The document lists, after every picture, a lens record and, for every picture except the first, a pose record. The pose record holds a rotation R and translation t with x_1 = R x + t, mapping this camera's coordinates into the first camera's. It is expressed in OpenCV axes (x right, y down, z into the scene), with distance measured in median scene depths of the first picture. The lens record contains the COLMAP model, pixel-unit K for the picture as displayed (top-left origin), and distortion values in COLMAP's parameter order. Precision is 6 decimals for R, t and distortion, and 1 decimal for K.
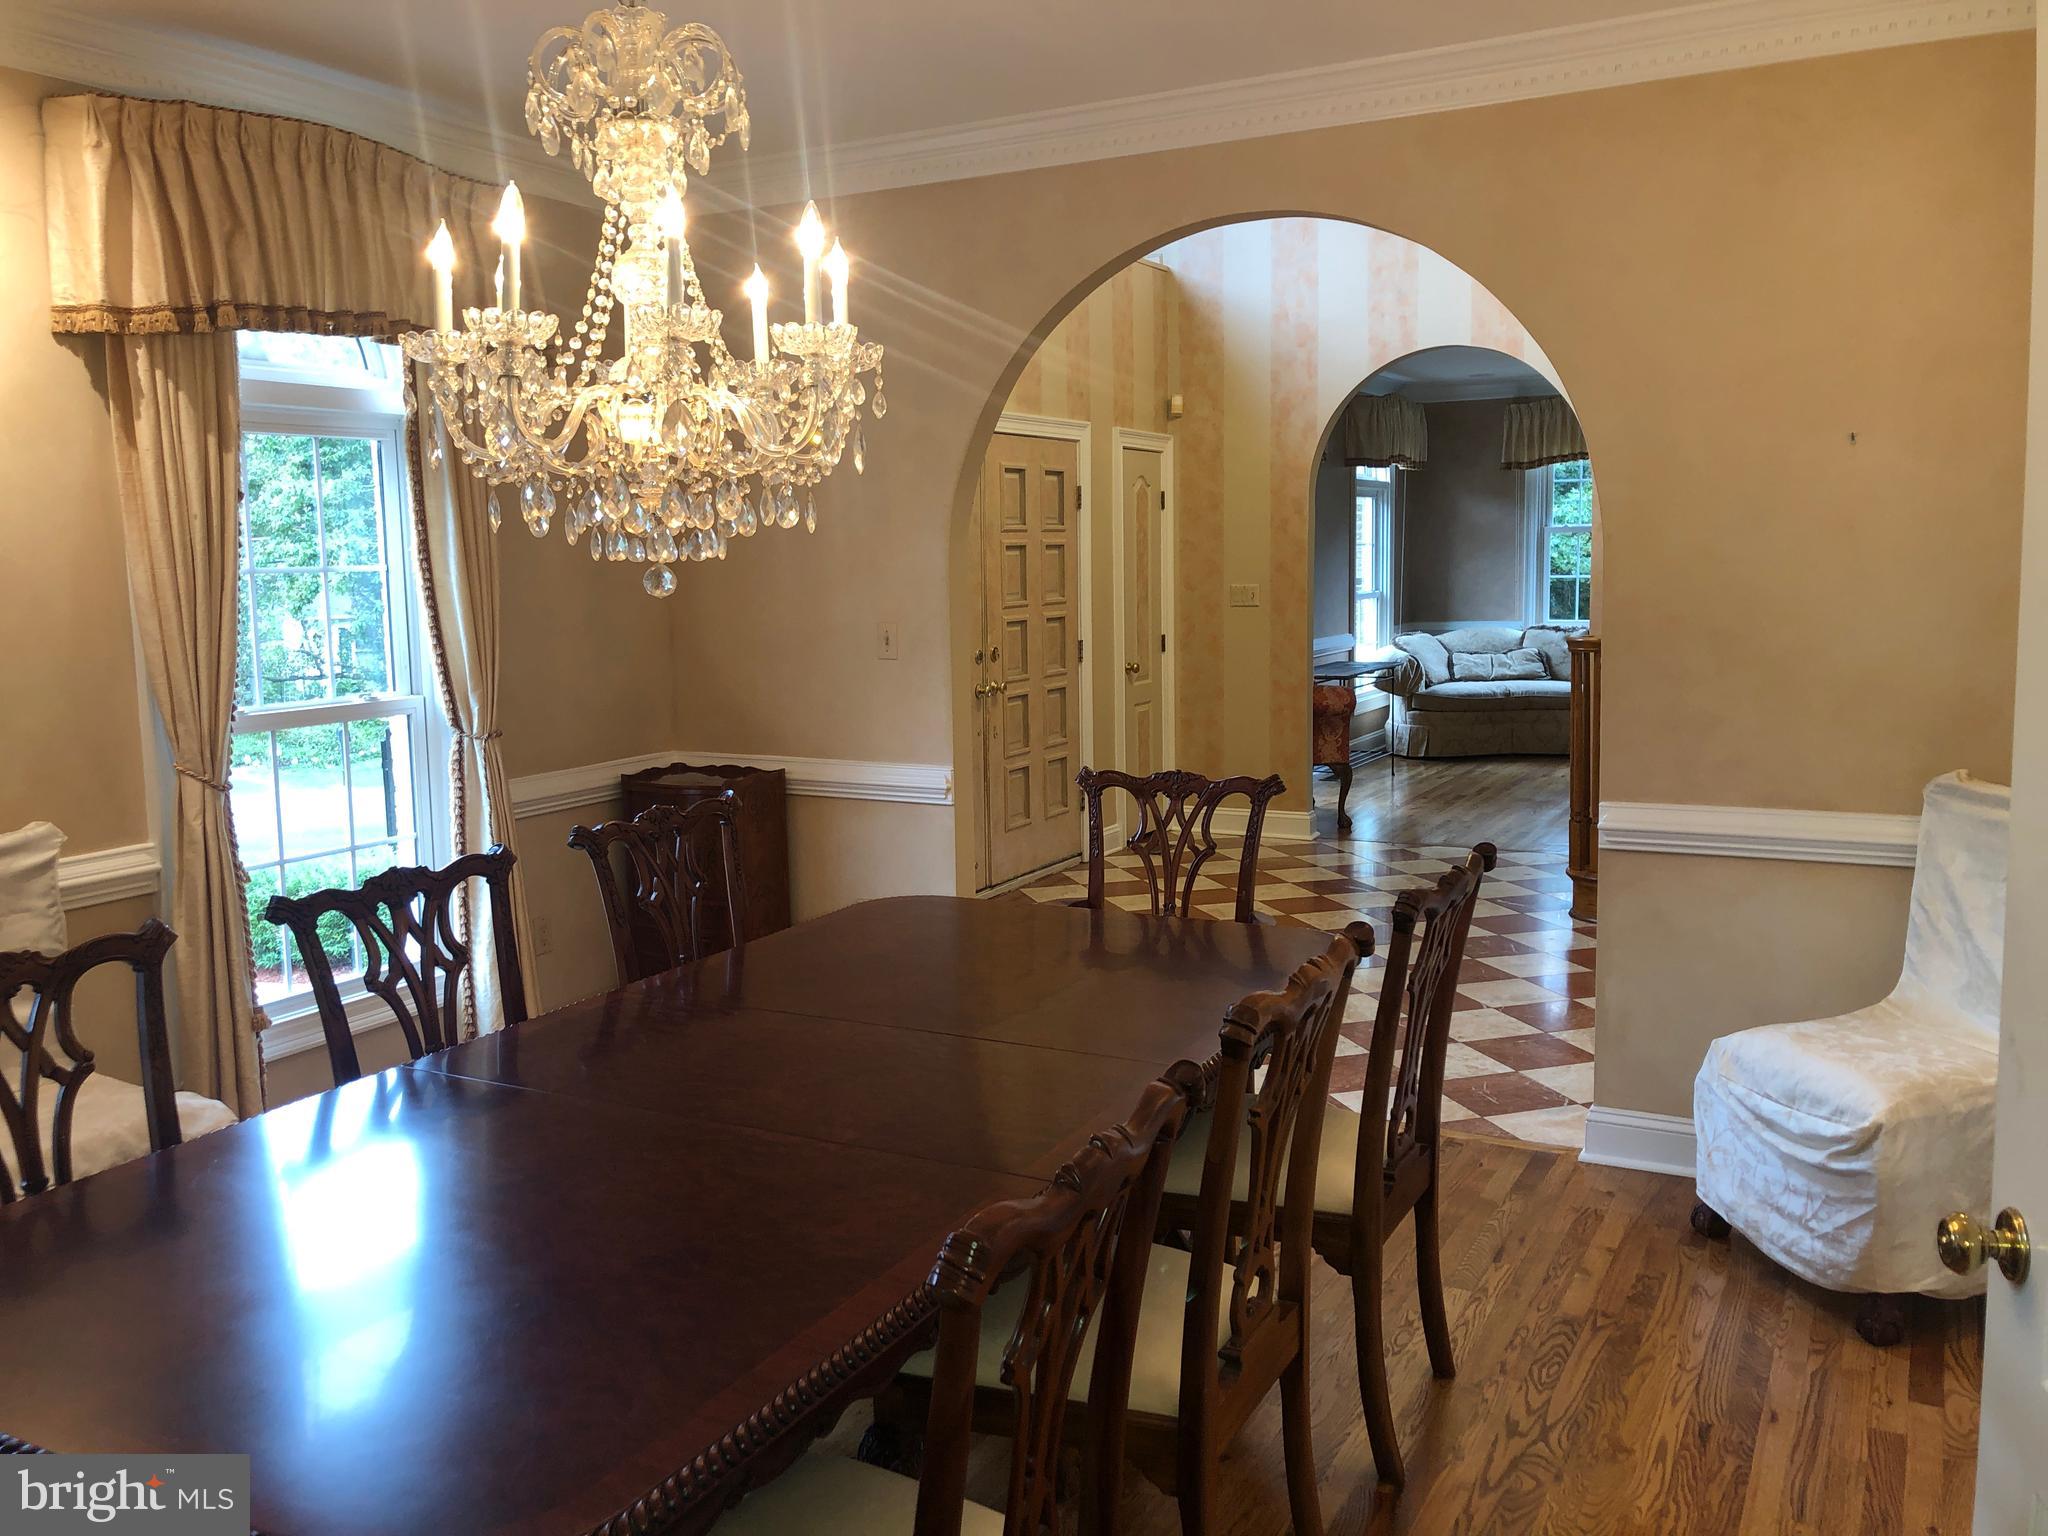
lens RADIAL K [[1669.5, 0, 975.0], [0, 1669.5, 759.3], [0, 0, 1]] dist [0.038364, -0.045881]
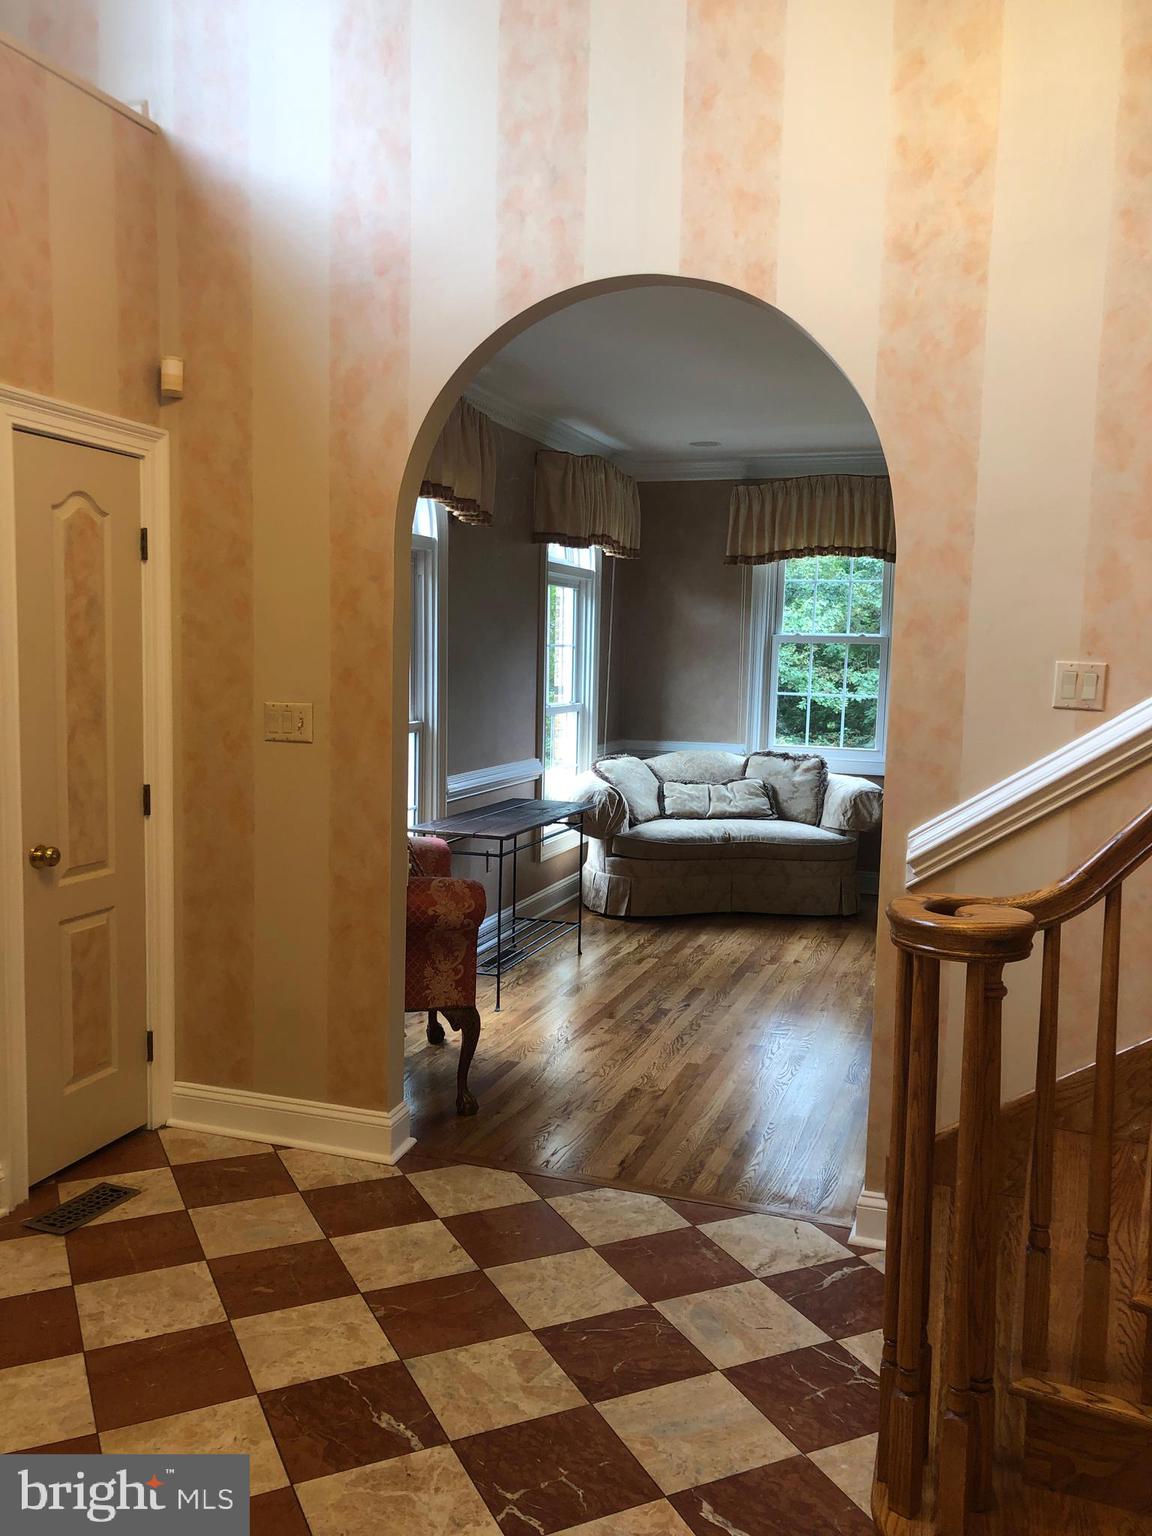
lens RADIAL K [[1252.1, 0, 576.6], [0, 1252.1, 770.7], [0, 0, 1]] dist [0.038364, -0.045881]
pose [[0.981366, 0.029258, 0.189907, 0.130751], [-0.024872, 0.999367, -0.025434, -0.054458], [-0.190531, 0.020236, 0.981473, 0.419951]]
